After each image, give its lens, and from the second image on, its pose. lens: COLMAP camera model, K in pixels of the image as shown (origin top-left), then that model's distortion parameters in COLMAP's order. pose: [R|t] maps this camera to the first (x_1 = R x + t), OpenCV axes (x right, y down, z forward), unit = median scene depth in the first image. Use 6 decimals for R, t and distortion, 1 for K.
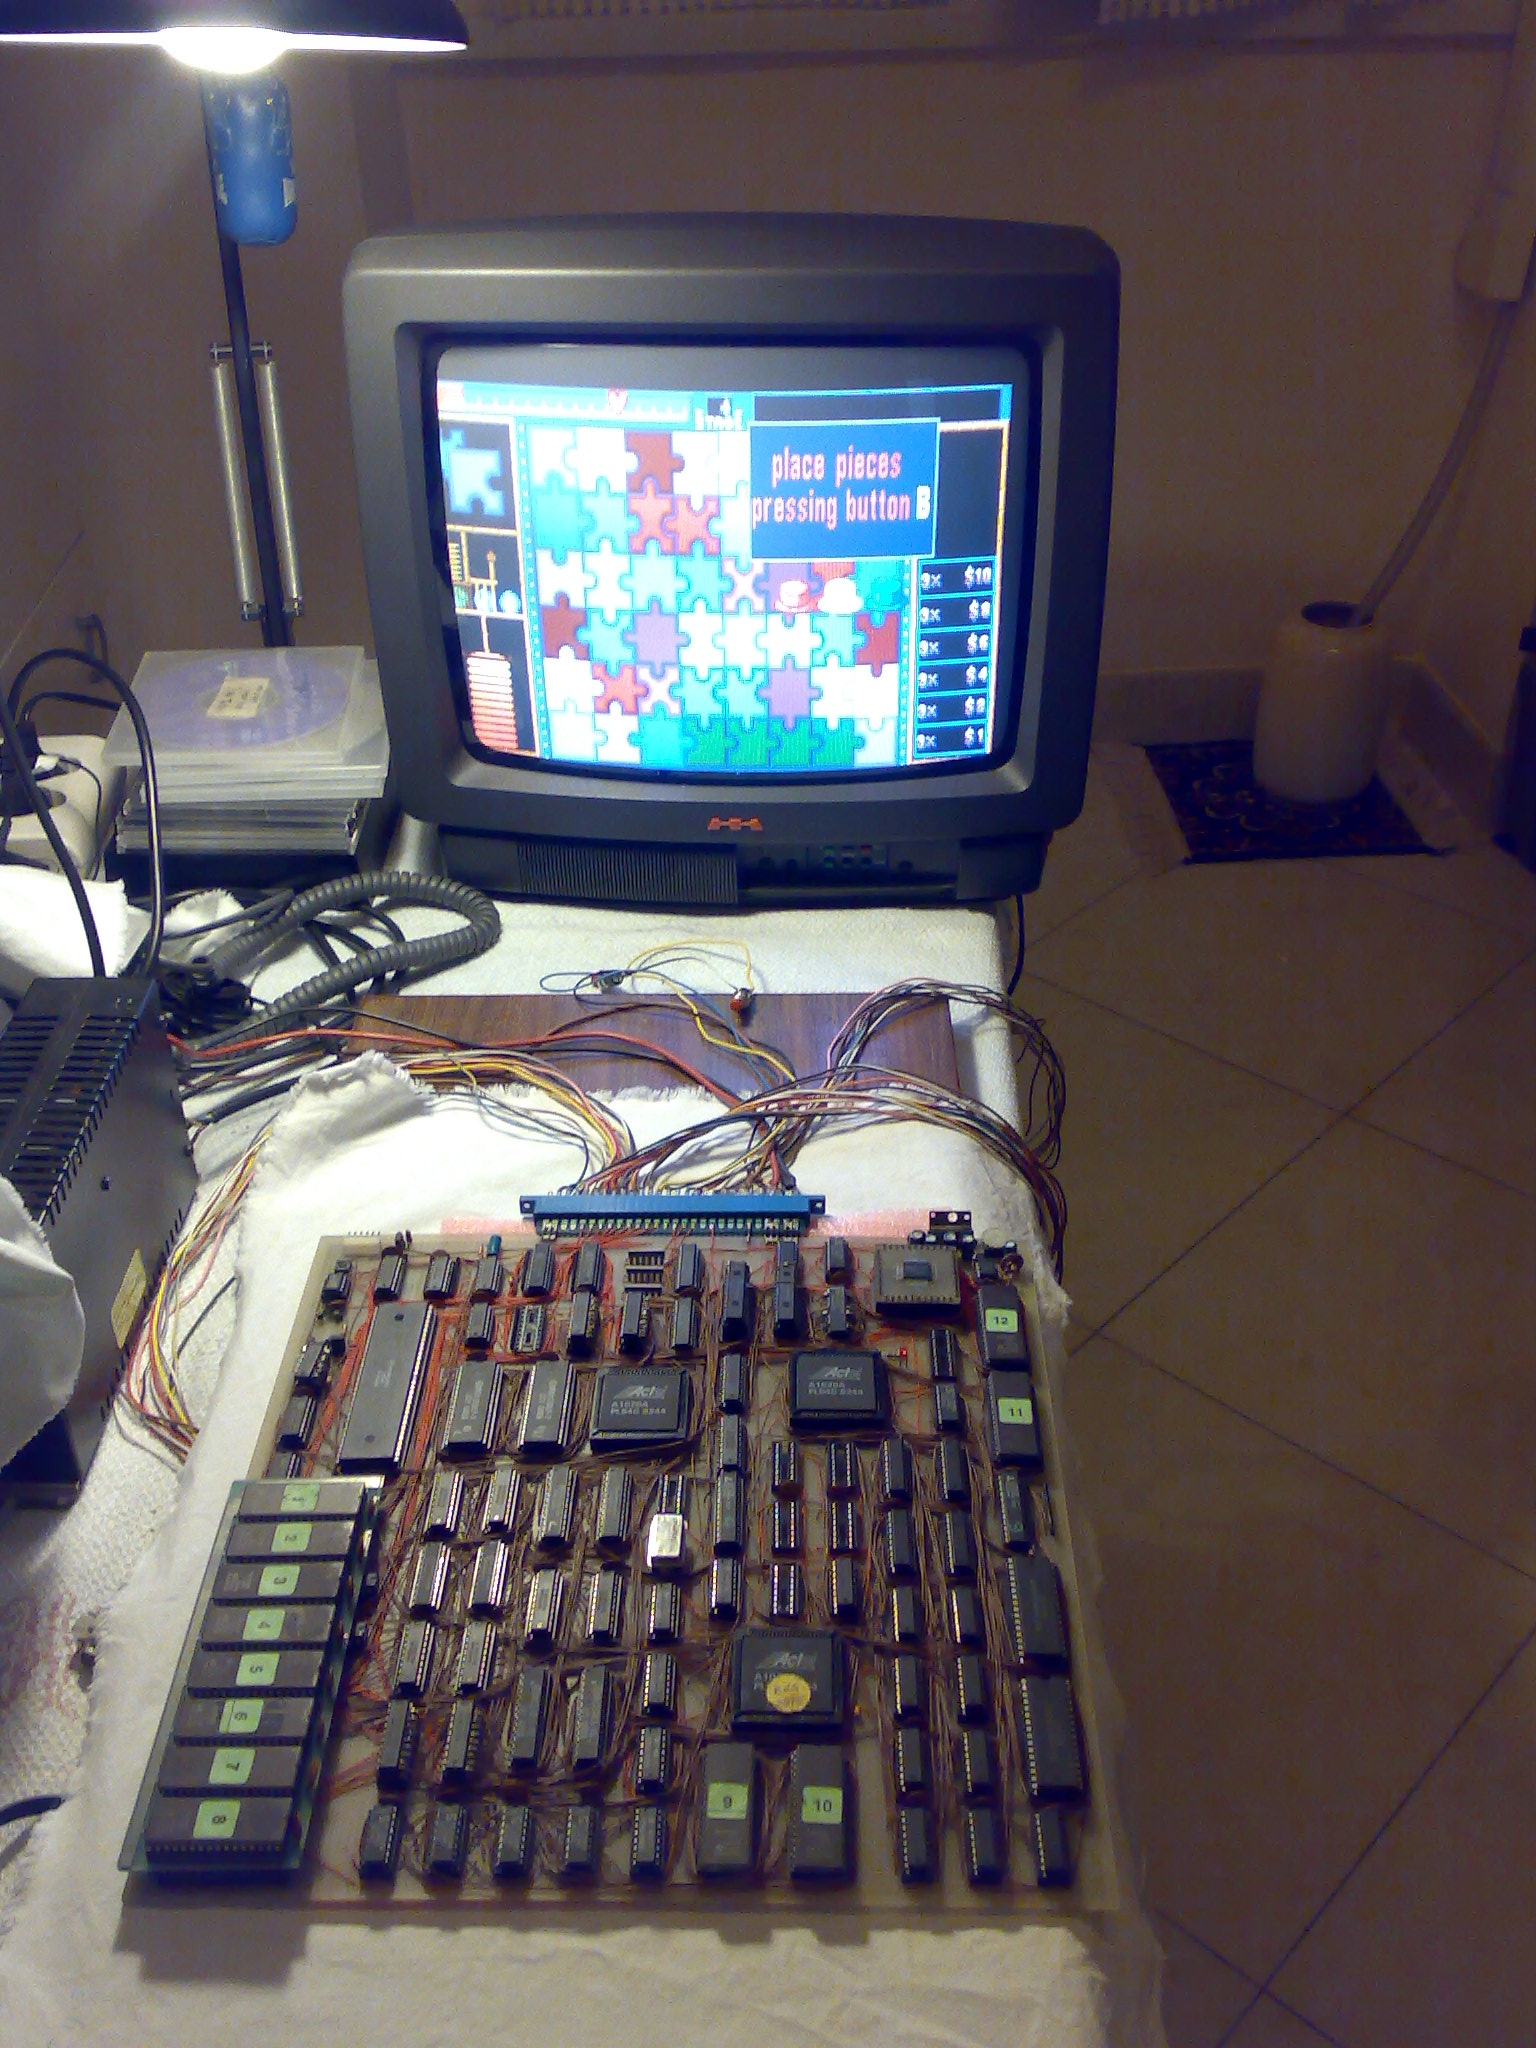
lens RADIAL K [[2062.9, 0, 768.0], [0, 2062.9, 1024.0], [0, 0, 1]] dist [0.235056, -0.653724]
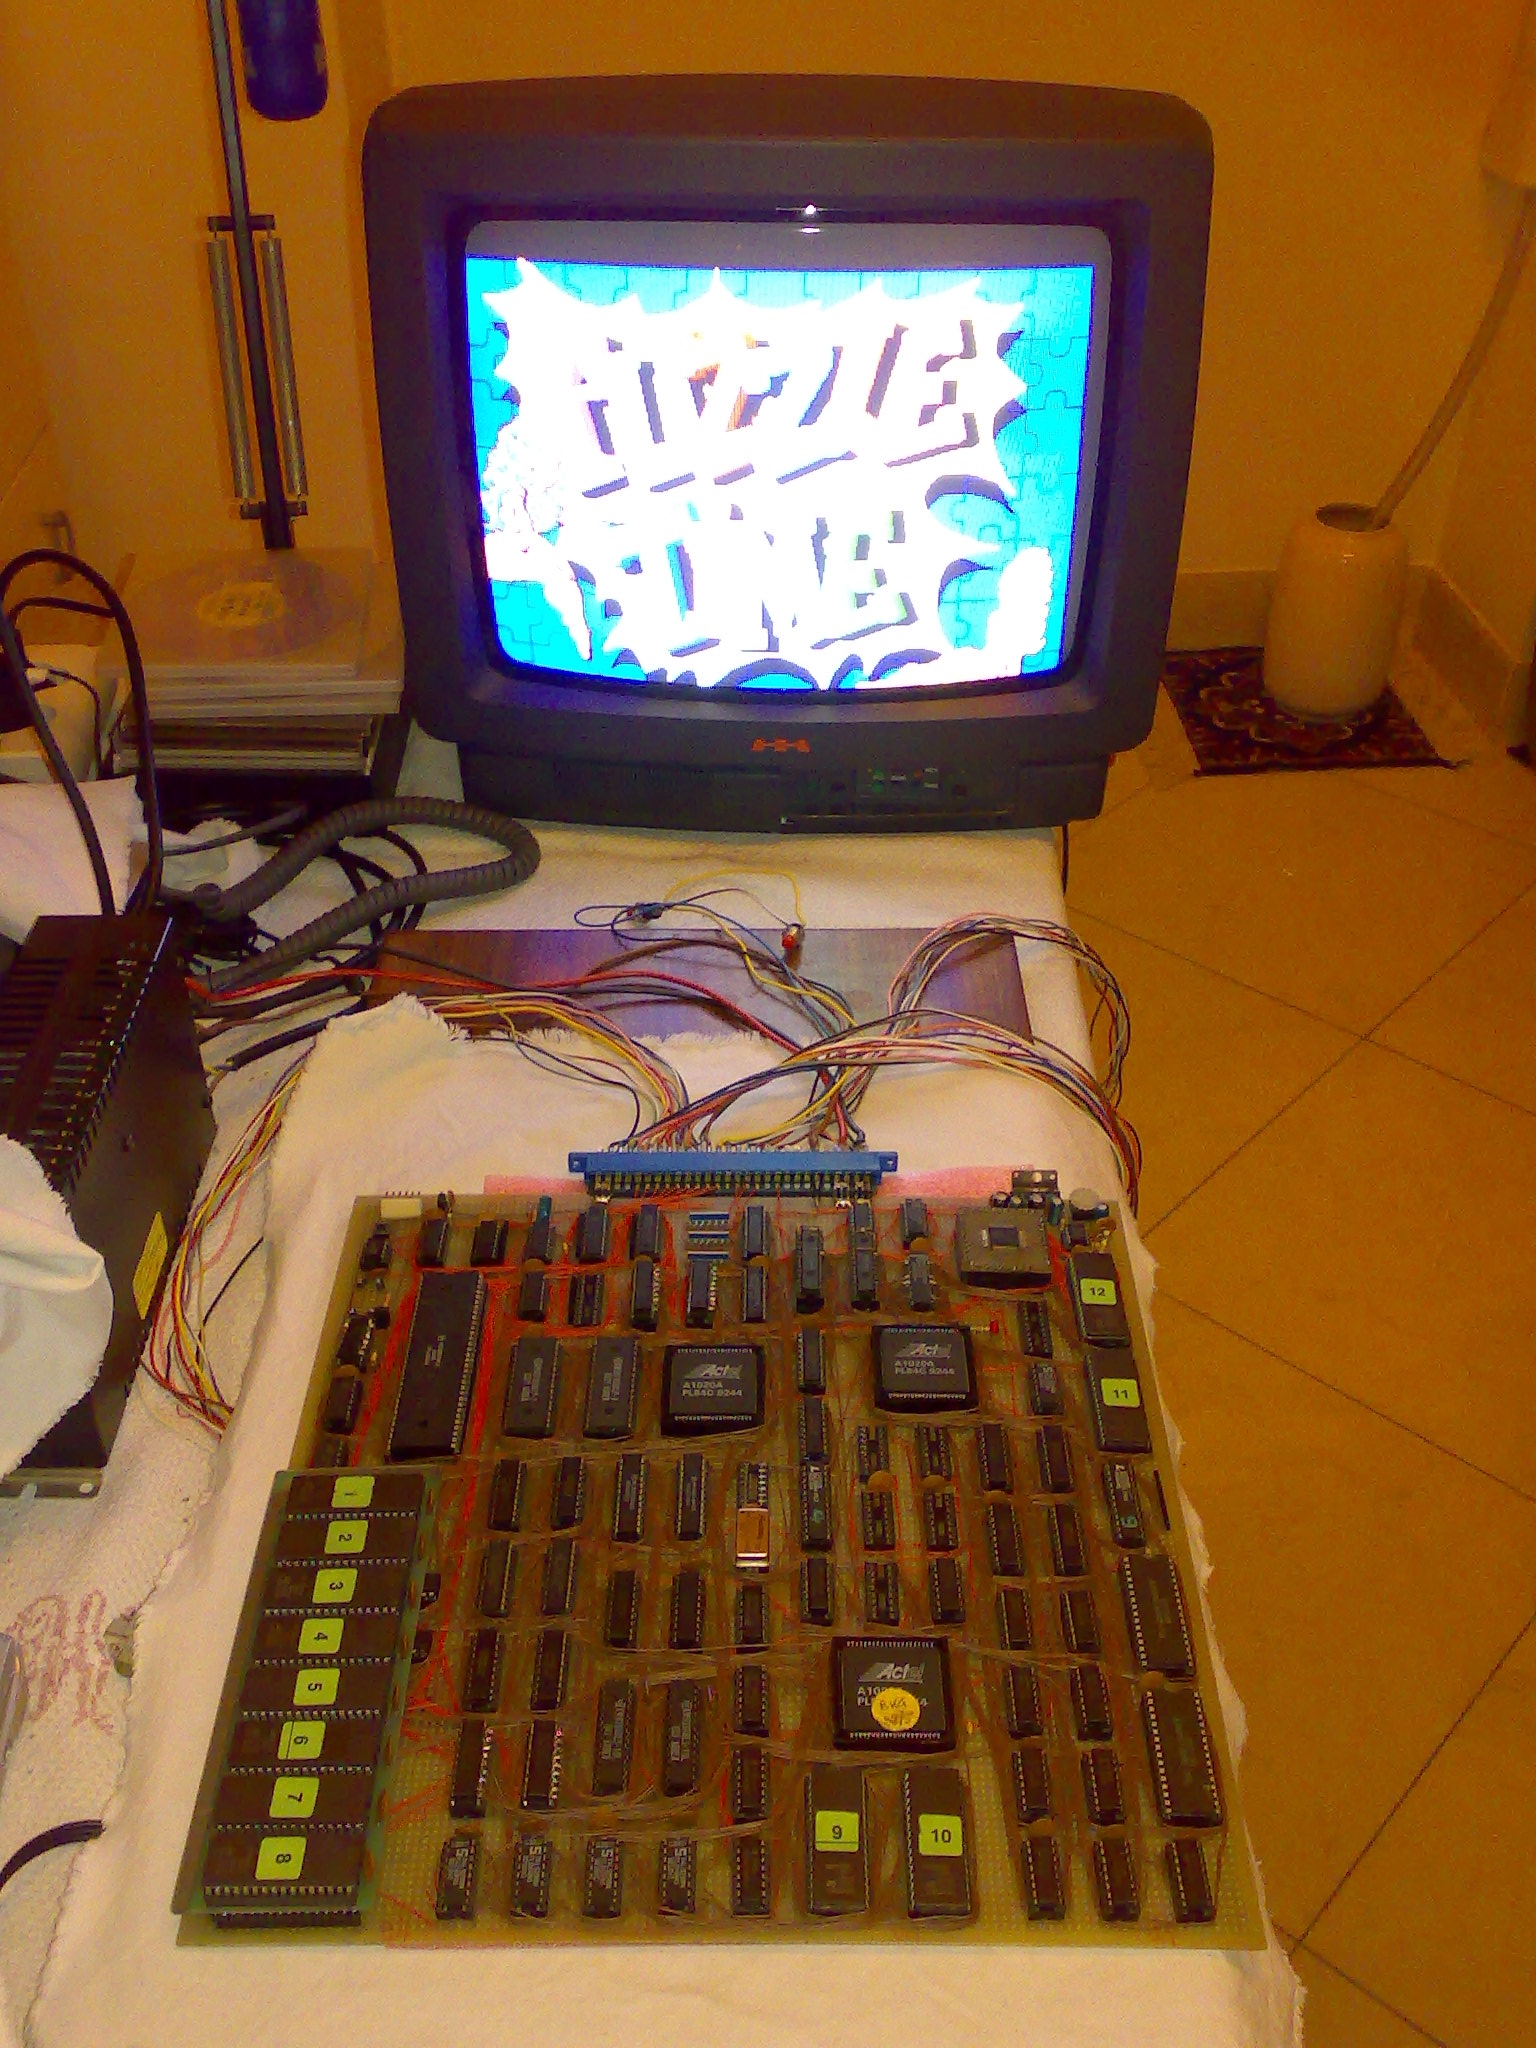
lens RADIAL K [[2062.9, 0, 768.0], [0, 2062.9, 1024.0], [0, 0, 1]] dist [0.235056, -0.653724]
pose [[0.999779, 0.000719, 0.021023, -0.046939], [-0.001704, 0.998899, 0.046891, -0.017154], [-0.020966, -0.046916, 0.998679, 0.068830]]
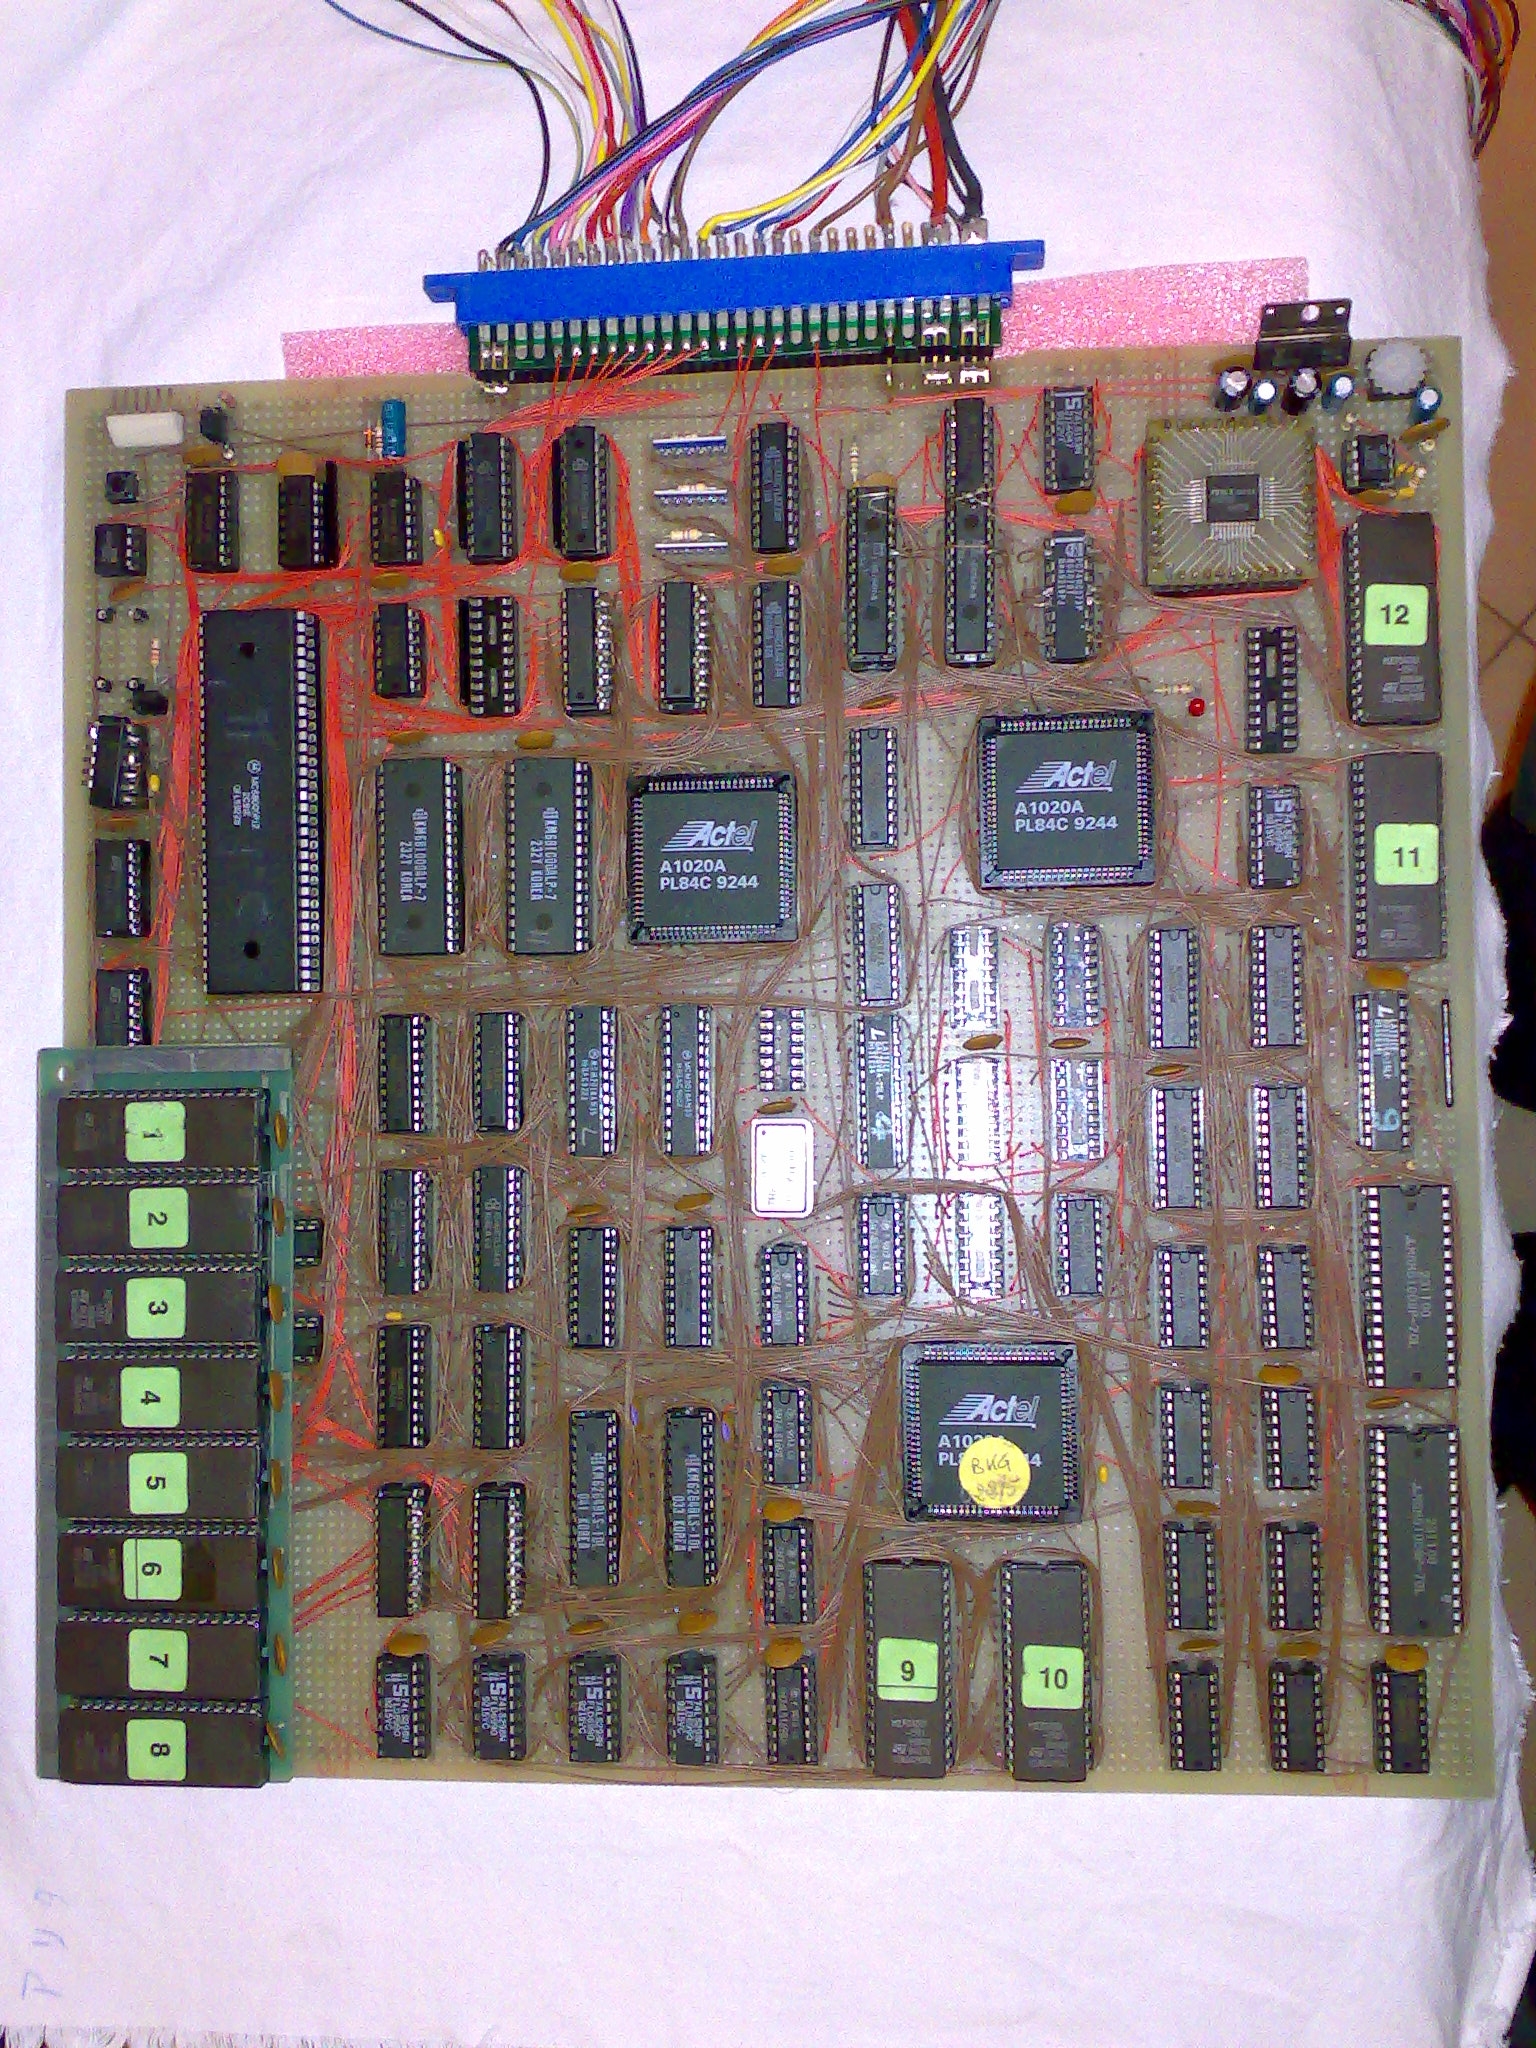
lens RADIAL K [[2062.9, 0, 768.0], [0, 2062.9, 1024.0], [0, 0, 1]] dist [0.235056, -0.653724]
pose [[0.996273, -0.031423, -0.080334, -0.002506], [0.082968, 0.603930, 0.792707, -0.189108], [0.023607, -0.796417, 0.604286, 0.519451]]
